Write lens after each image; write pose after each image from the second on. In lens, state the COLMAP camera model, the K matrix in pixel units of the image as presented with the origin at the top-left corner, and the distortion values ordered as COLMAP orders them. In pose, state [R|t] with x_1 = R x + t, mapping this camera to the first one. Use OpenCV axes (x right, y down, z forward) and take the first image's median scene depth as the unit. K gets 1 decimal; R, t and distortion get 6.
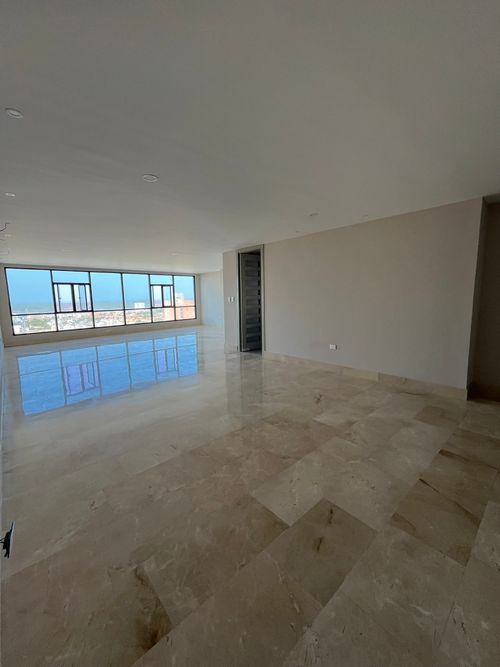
lens RADIAL K [[270.2, 0, 256.1], [0, 270.2, 327.1], [0, 0, 1]] dist [-0.005794, 0.000036]
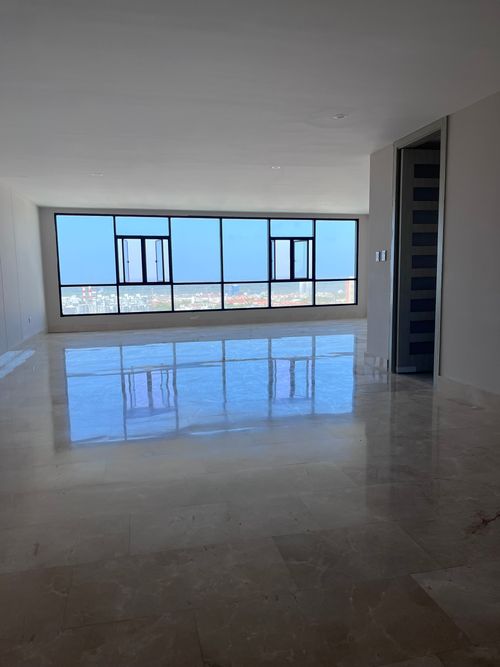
lens RADIAL K [[502.0, 0, 256.4], [0, 502.0, 337.4], [0, 0, 1]] dist [0.015600, -0.002424]
pose [[0.871151, 0.064996, -0.486695, 0.117802], [-0.055137, 0.997880, 0.034572, 0.012996], [0.487910, -0.003283, 0.872888, 0.131261]]
